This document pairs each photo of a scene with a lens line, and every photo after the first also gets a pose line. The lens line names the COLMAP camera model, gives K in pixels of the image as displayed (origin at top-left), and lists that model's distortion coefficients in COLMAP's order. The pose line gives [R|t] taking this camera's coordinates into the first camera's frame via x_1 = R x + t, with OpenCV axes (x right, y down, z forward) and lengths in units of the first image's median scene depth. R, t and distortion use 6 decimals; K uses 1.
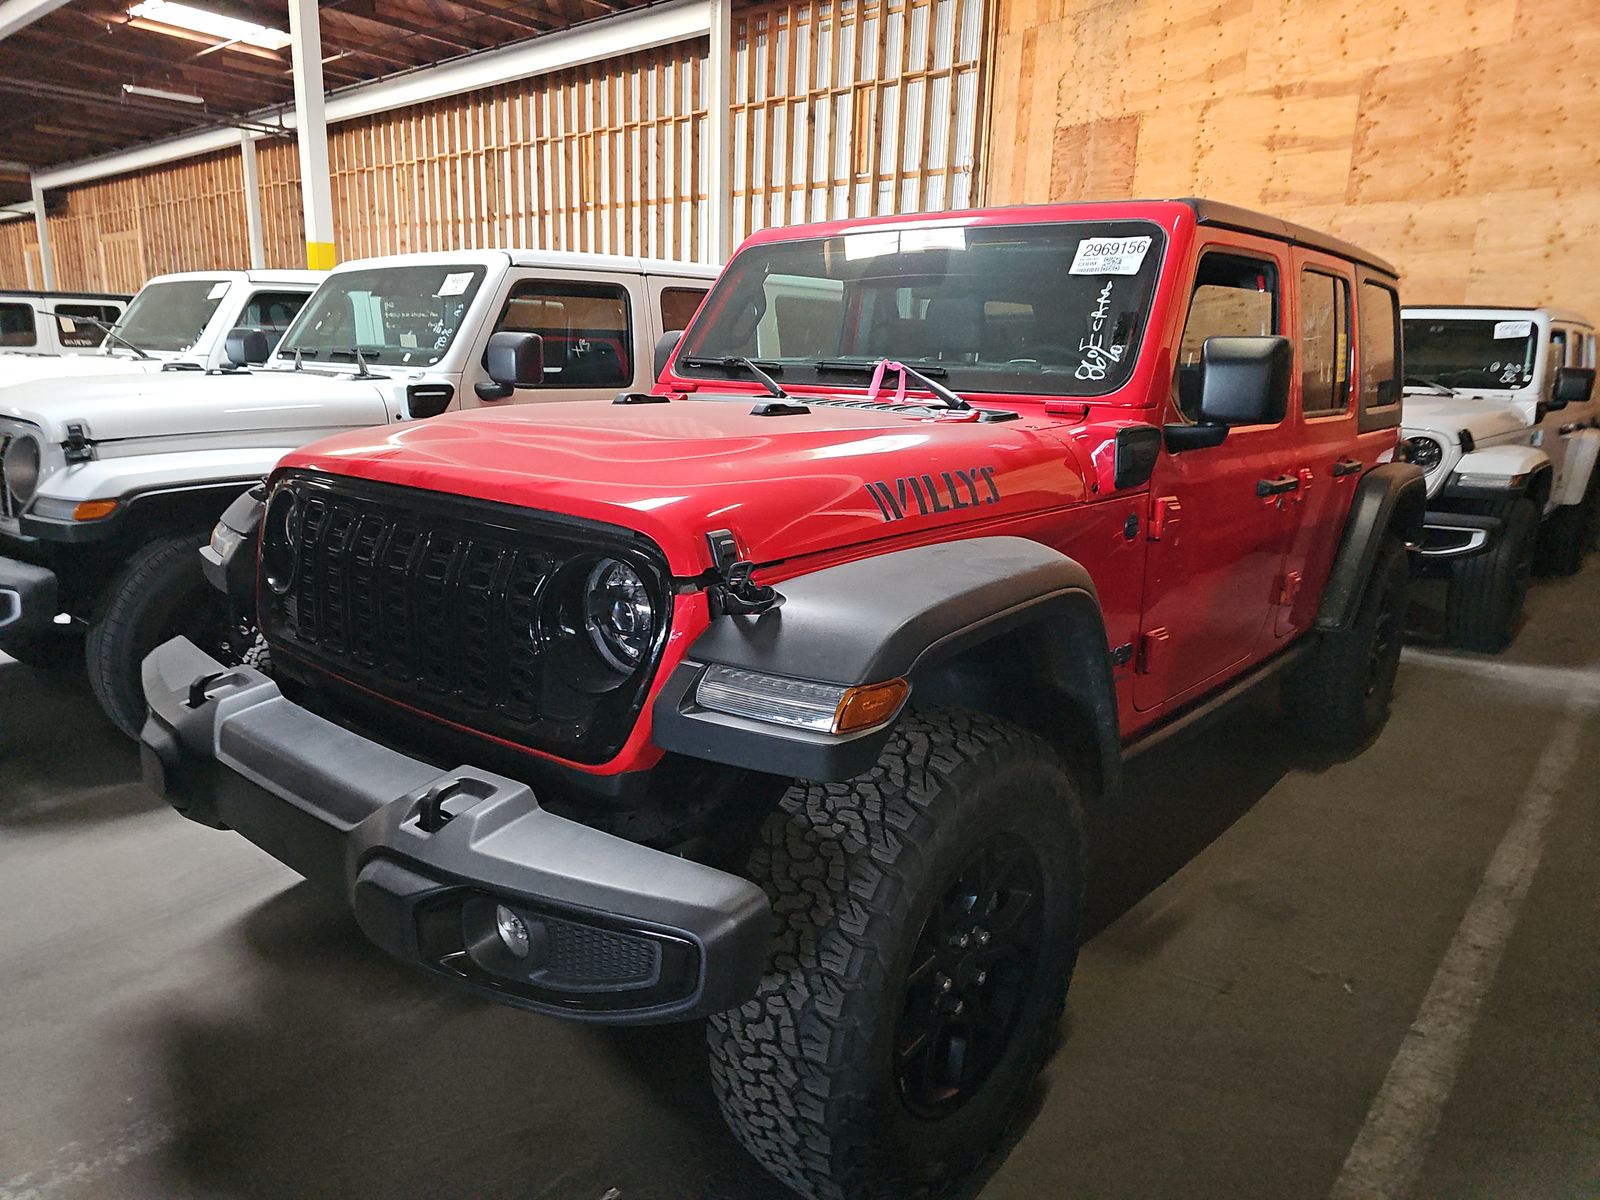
lens RADIAL K [[1095.1, 0, 790.7], [0, 1095.1, 600.5], [0, 0, 1]] dist [0.037986, -0.026455]
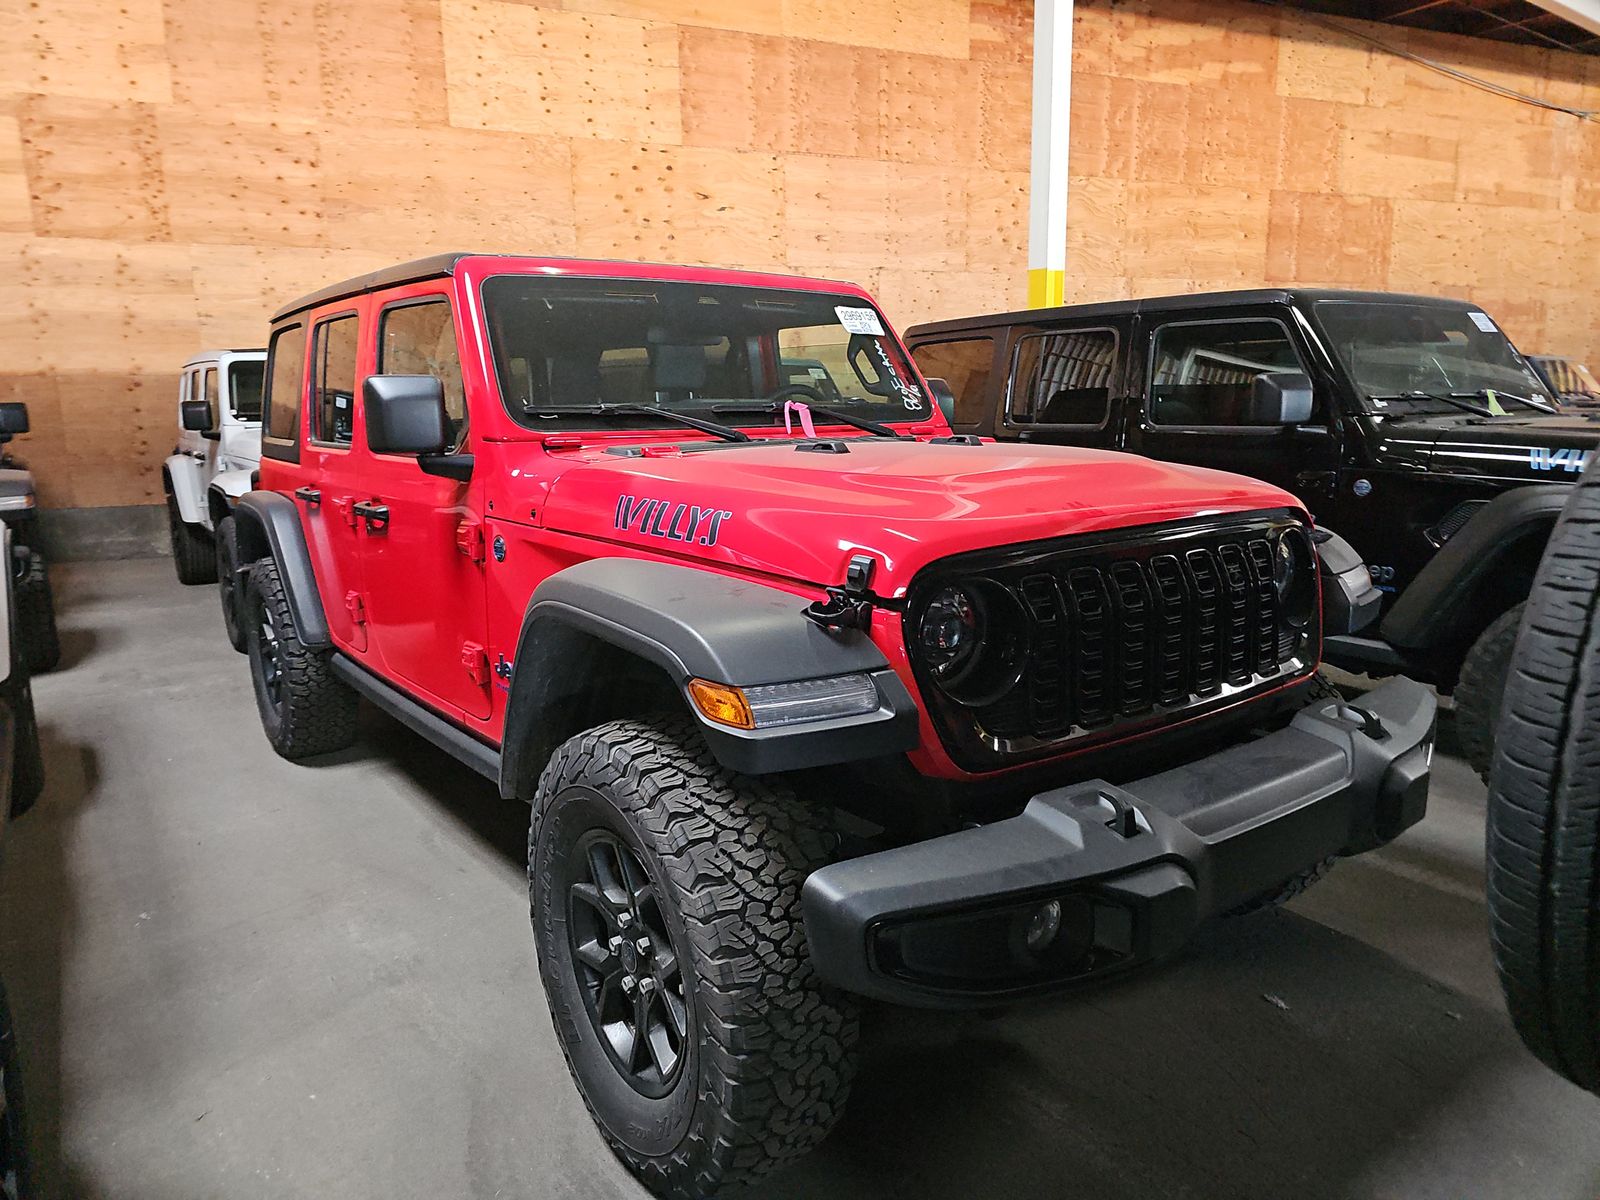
lens RADIAL K [[1095.1, 0, 790.7], [0, 1095.1, 600.5], [0, 0, 1]] dist [0.037986, -0.026455]
pose [[0.192813, -0.208503, 0.958827, -0.356106], [0.237227, 0.958081, 0.160636, -0.068928], [-0.952127, 0.196487, 0.234193, 0.259414]]
